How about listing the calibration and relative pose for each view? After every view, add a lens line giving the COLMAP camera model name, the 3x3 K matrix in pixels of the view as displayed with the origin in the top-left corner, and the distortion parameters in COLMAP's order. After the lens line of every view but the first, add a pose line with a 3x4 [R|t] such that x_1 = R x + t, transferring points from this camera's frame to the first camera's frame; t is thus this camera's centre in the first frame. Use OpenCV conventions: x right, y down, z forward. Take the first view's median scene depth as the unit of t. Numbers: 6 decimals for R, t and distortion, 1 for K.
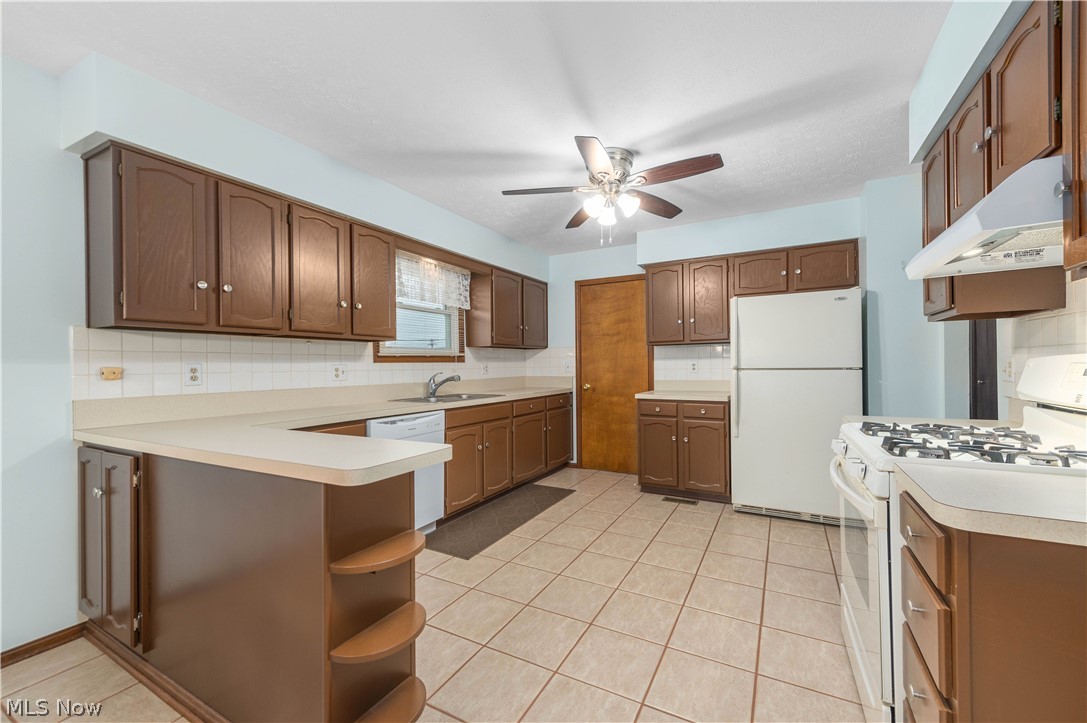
lens RADIAL K [[430.7, 0, 561.0], [0, 430.7, 364.2], [0, 0, 1]] dist [0.019012, -0.005107]
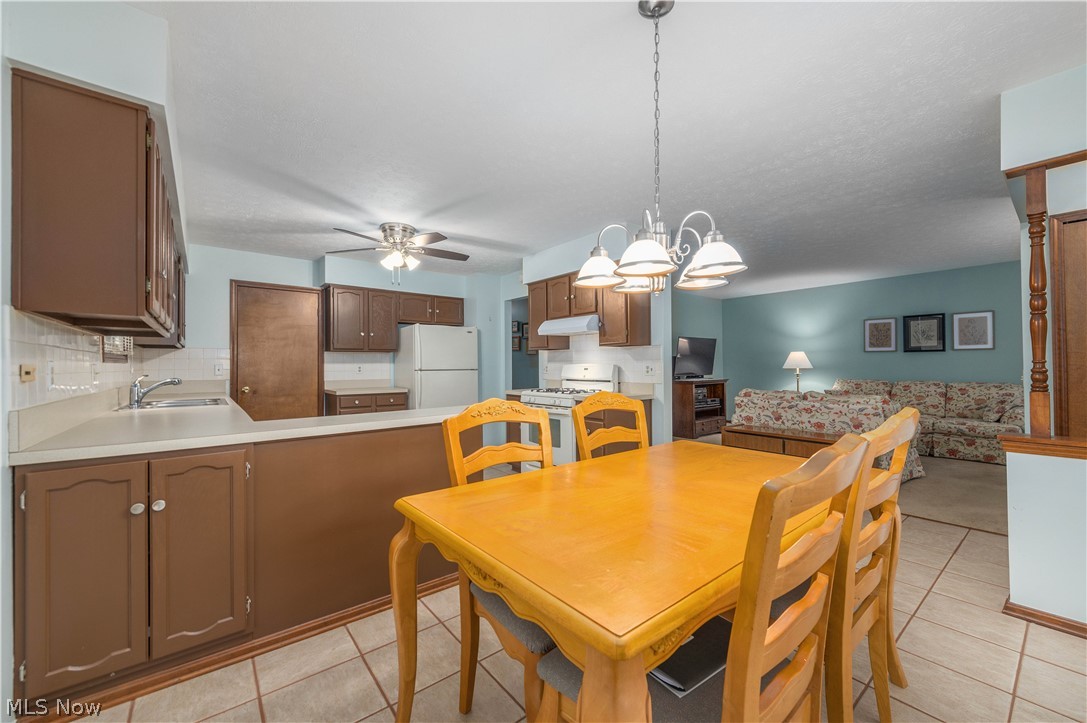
lens RADIAL K [[430.7, 0, 554.4], [0, 430.7, 359.6], [0, 0, 1]] dist [0.019012, -0.005107]
pose [[0.390042, 0.022081, 0.920532, -0.853116], [-0.000820, 0.999720, -0.023633, 0.009703], [-0.920797, 0.008462, 0.389951, -0.050808]]
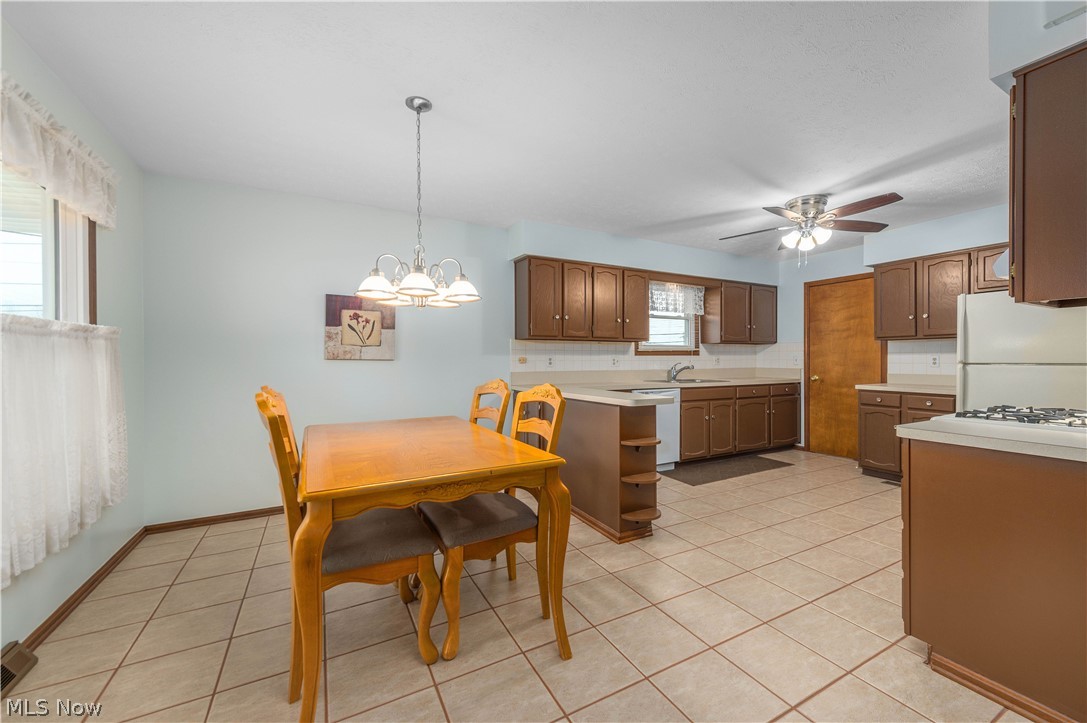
lens RADIAL K [[430.7, 0, 556.6], [0, 430.7, 361.2], [0, 0, 1]] dist [0.019012, -0.005107]
pose [[0.837567, 0.011785, -0.546208, 0.164485], [-0.006030, 0.999906, 0.012327, -0.001206], [0.546302, -0.007031, 0.837559, -0.421444]]
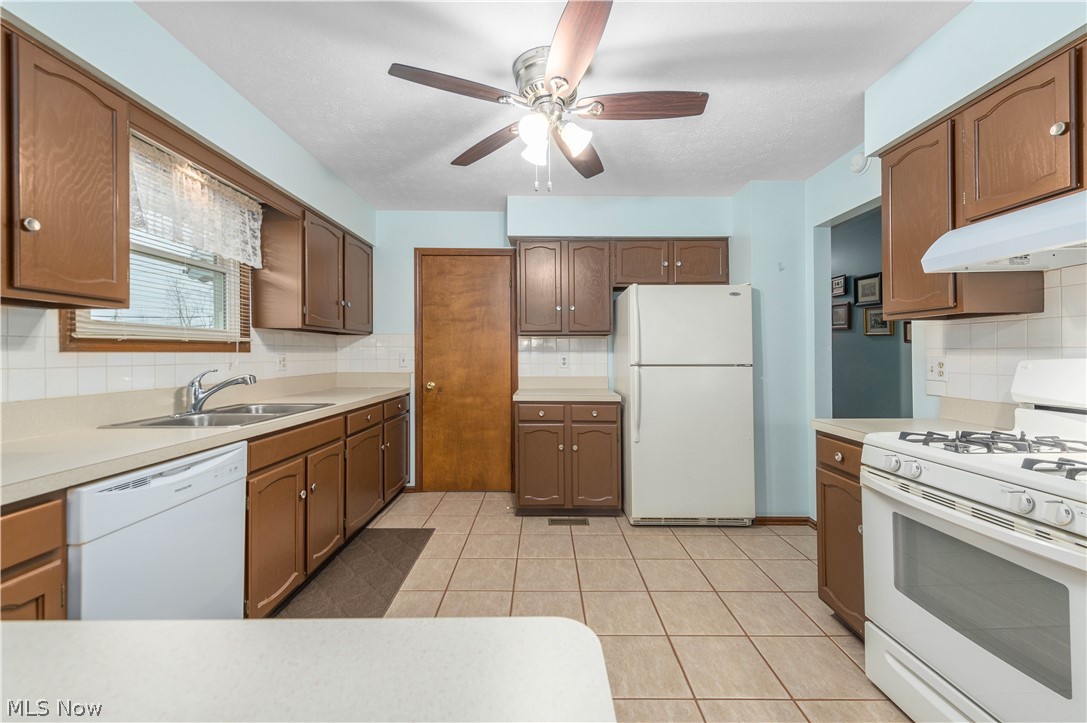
lens RADIAL K [[430.7, 0, 543.3], [0, 430.7, 353.0], [0, 0, 1]] dist [0.019012, -0.005107]
pose [[0.883468, 0.013650, 0.468293, -0.185428], [-0.011609, 0.999906, -0.007245, -0.005054], [-0.468348, 0.000964, 0.883543, 0.315696]]
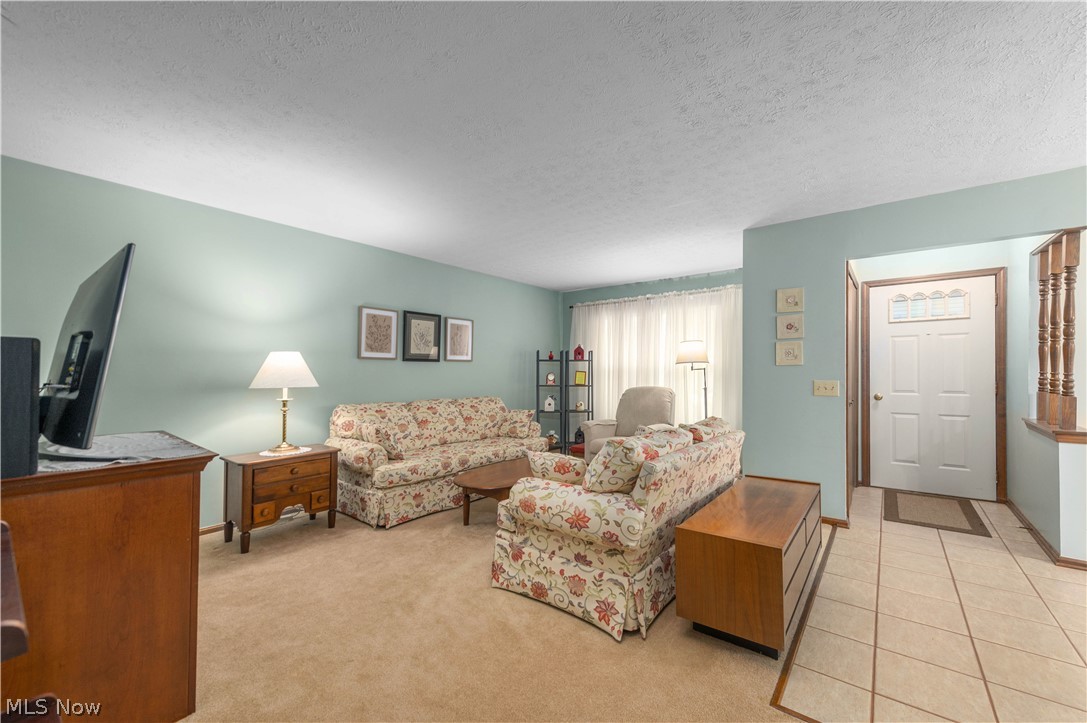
lens RADIAL K [[430.7, 0, 559.6], [0, 430.7, 367.0], [0, 0, 1]] dist [0.019012, -0.005107]
pose [[-0.987070, 0.018841, 0.159179, 0.821901], [0.016286, 0.999717, -0.017343, -0.018984], [-0.159461, -0.014527, -0.987097, 0.541714]]
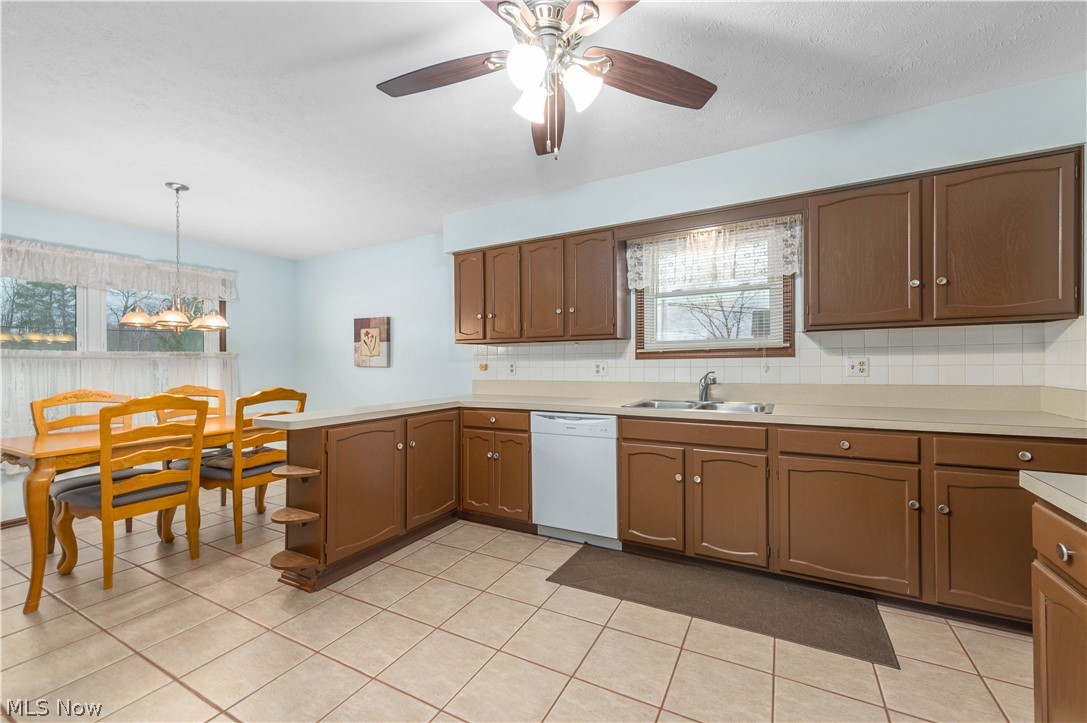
lens RADIAL K [[430.7, 0, 562.8], [0, 430.7, 363.2], [0, 0, 1]] dist [0.019012, -0.005107]
pose [[0.000410, 0.017941, -0.999839, 0.551640], [0.015764, 0.999715, 0.017946, -0.015432], [0.999876, -0.015769, 0.000127, 0.838244]]
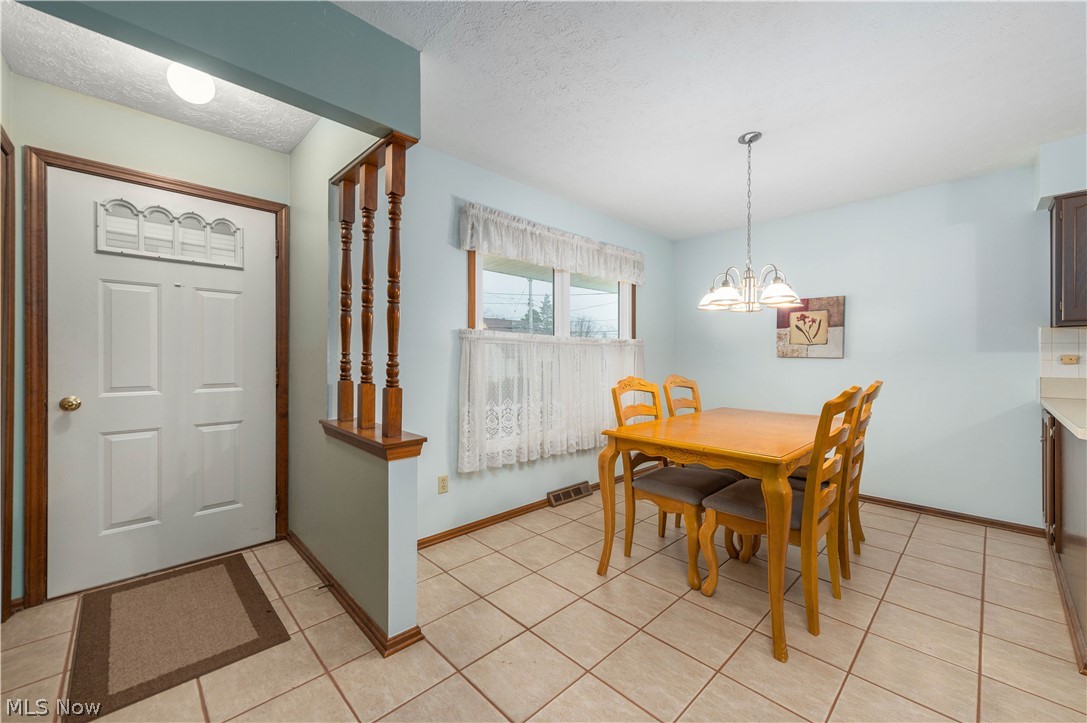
lens RADIAL K [[430.7, 0, 562.1], [0, 430.7, 363.5], [0, 0, 1]] dist [0.019012, -0.005107]
pose [[-0.291605, 0.025966, -0.956186, 0.463192], [0.004851, 0.999659, 0.025668, -0.005665], [0.956527, 0.002847, -0.291631, -0.071191]]
